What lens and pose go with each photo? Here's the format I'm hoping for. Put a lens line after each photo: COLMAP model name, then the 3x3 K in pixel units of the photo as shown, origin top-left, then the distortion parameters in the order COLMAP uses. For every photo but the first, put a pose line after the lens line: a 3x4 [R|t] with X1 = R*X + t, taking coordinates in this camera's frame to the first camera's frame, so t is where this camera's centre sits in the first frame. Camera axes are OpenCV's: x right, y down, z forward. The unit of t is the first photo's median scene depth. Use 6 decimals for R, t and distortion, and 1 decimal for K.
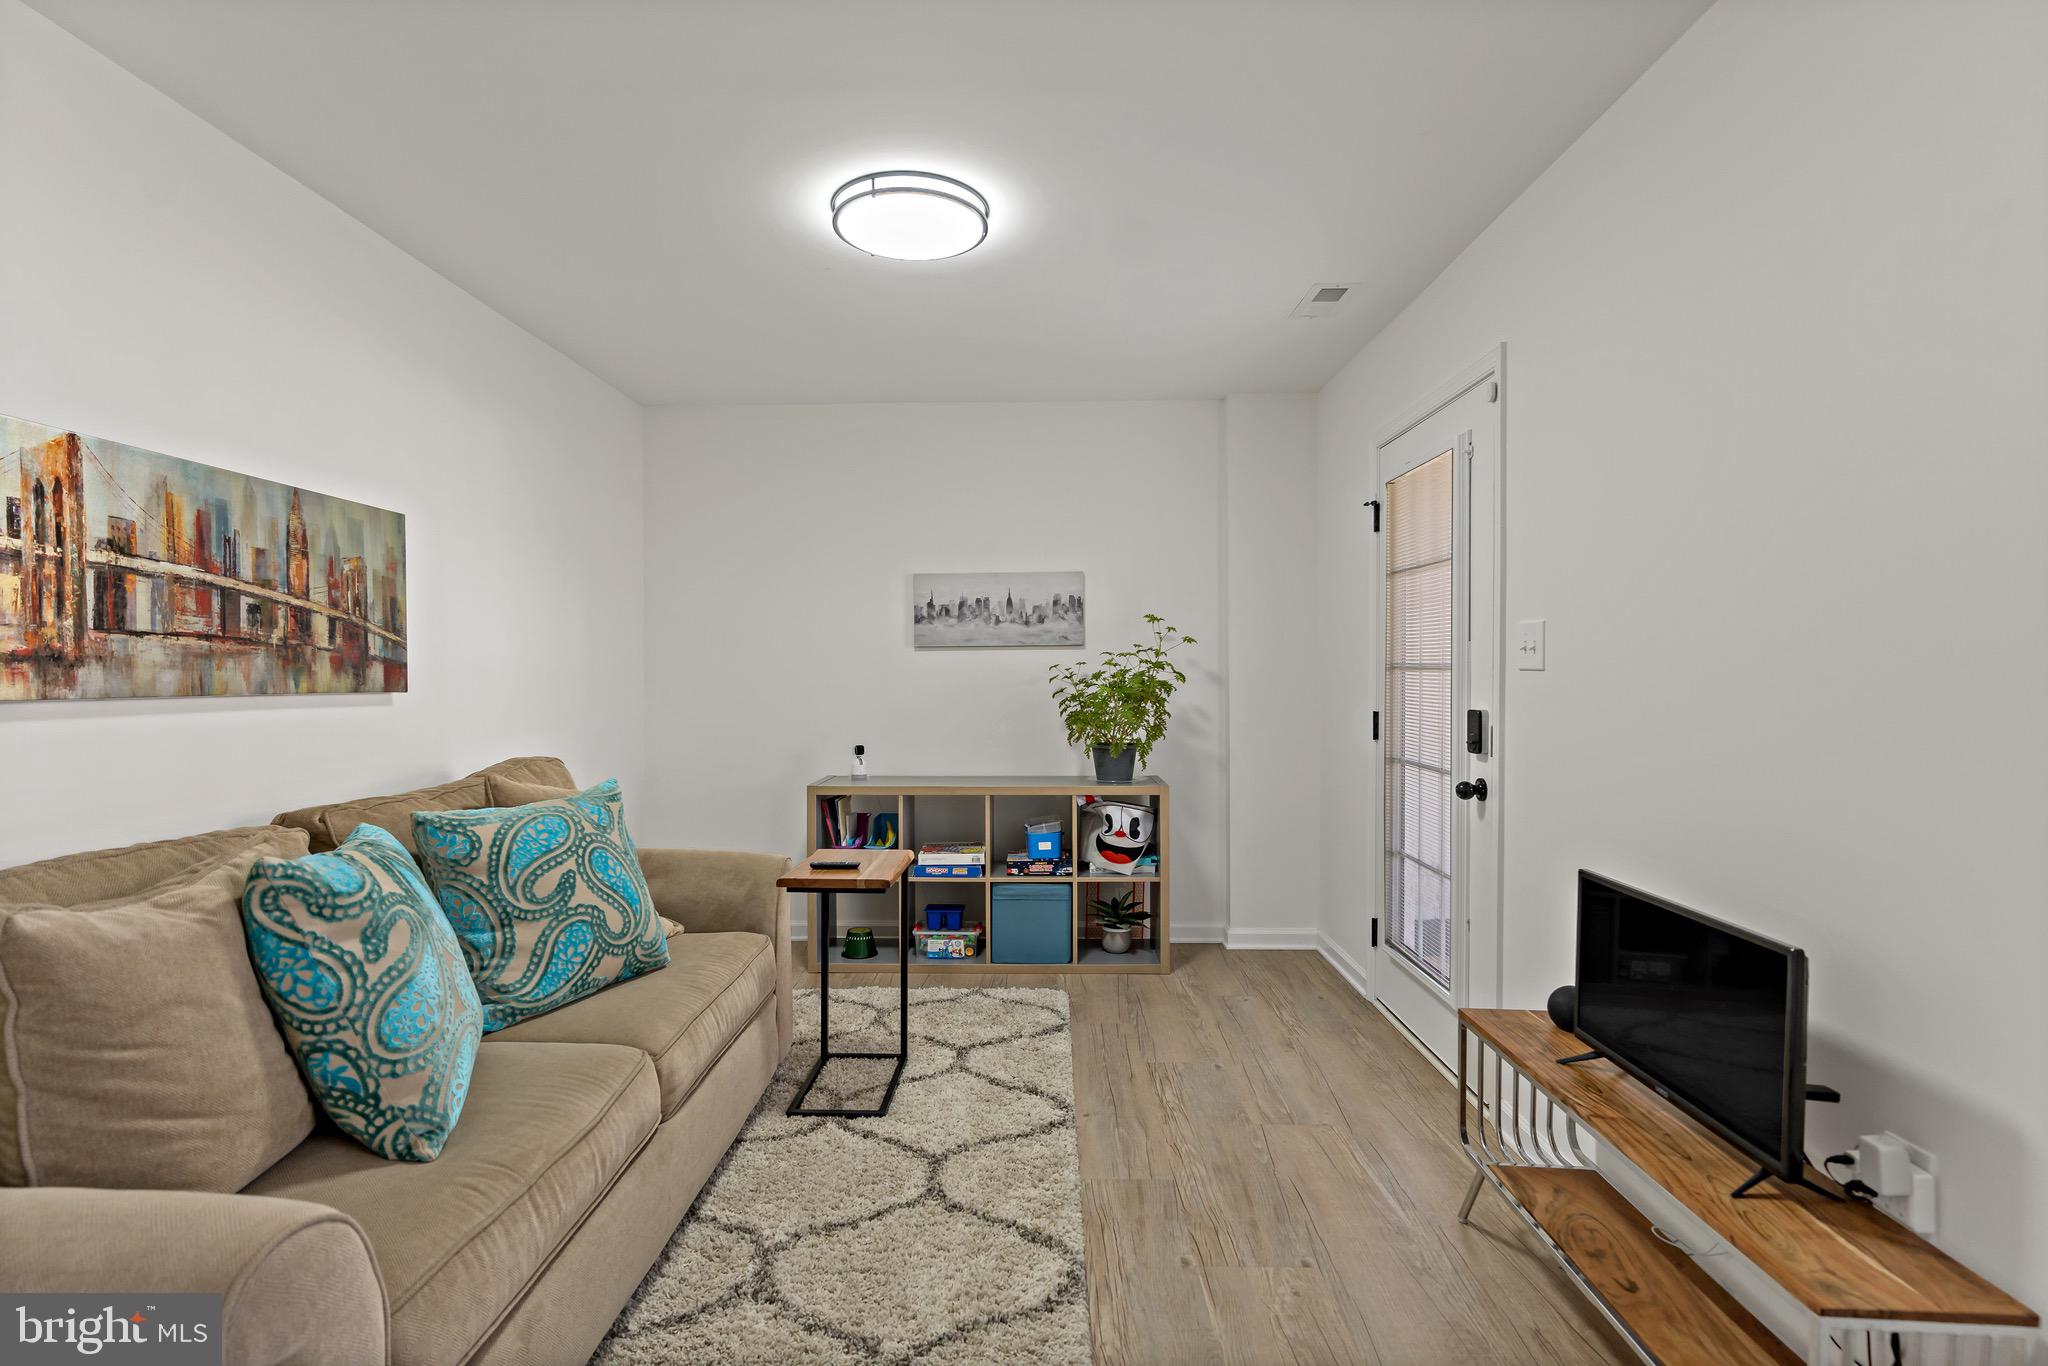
lens RADIAL K [[985.9, 0, 1006.0], [0, 985.9, 670.3], [0, 0, 1]] dist [-0.003047, -0.000117]
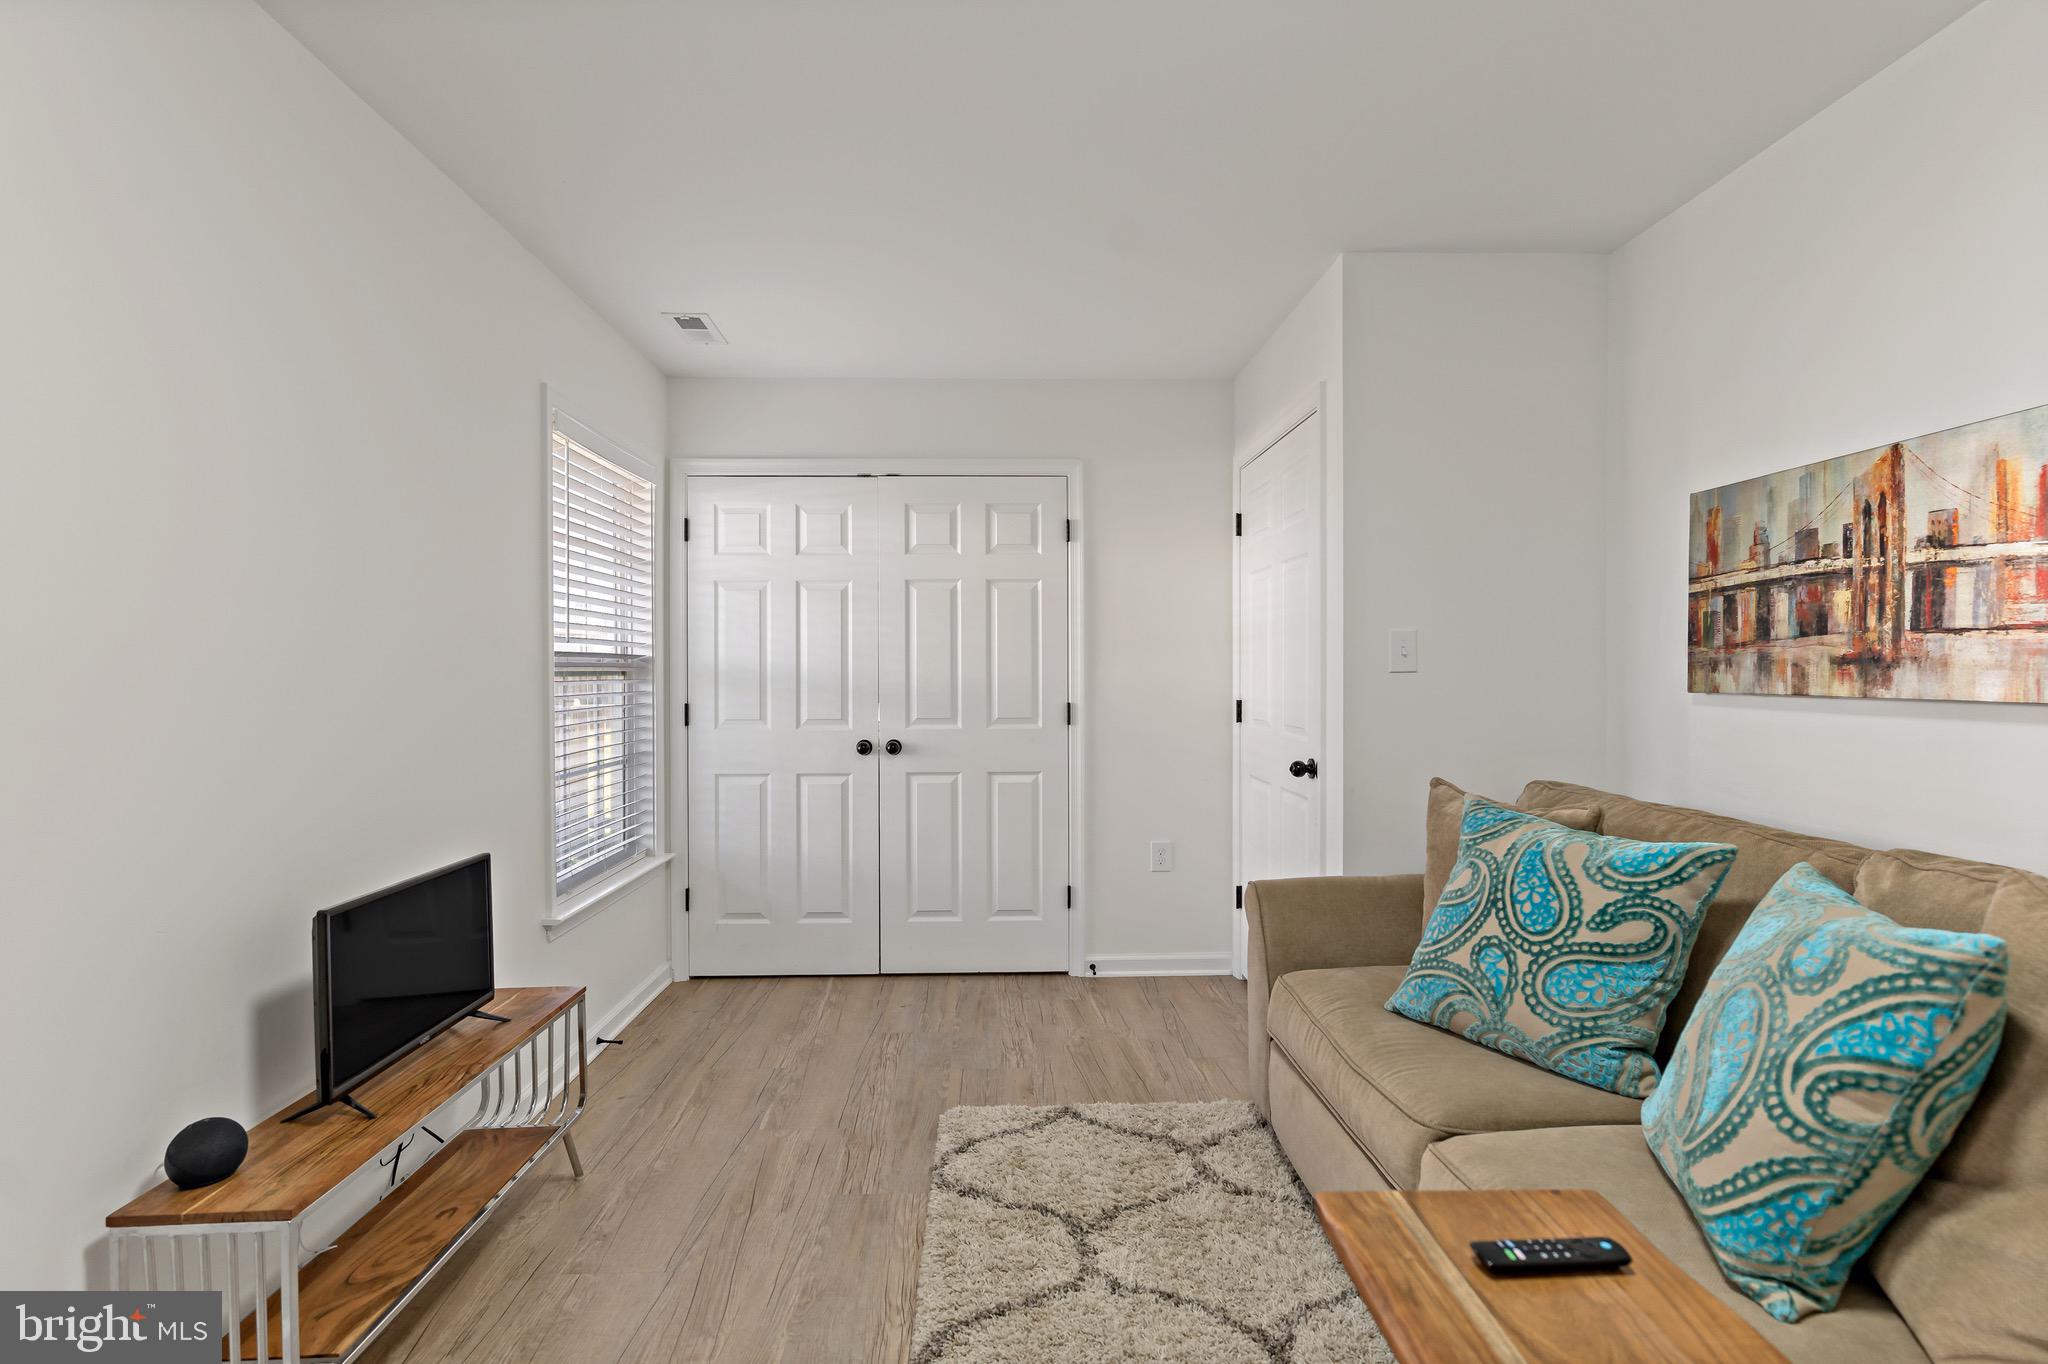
lens RADIAL K [[985.9, 0, 1006.0], [0, 985.9, 669.3], [0, 0, 1]] dist [-0.003047, -0.000117]
pose [[-0.999382, -0.000623, -0.035151, 0.031721], [-0.000555, 0.999998, -0.001922, 0.000528], [0.035152, -0.001901, -0.999380, 1.974662]]
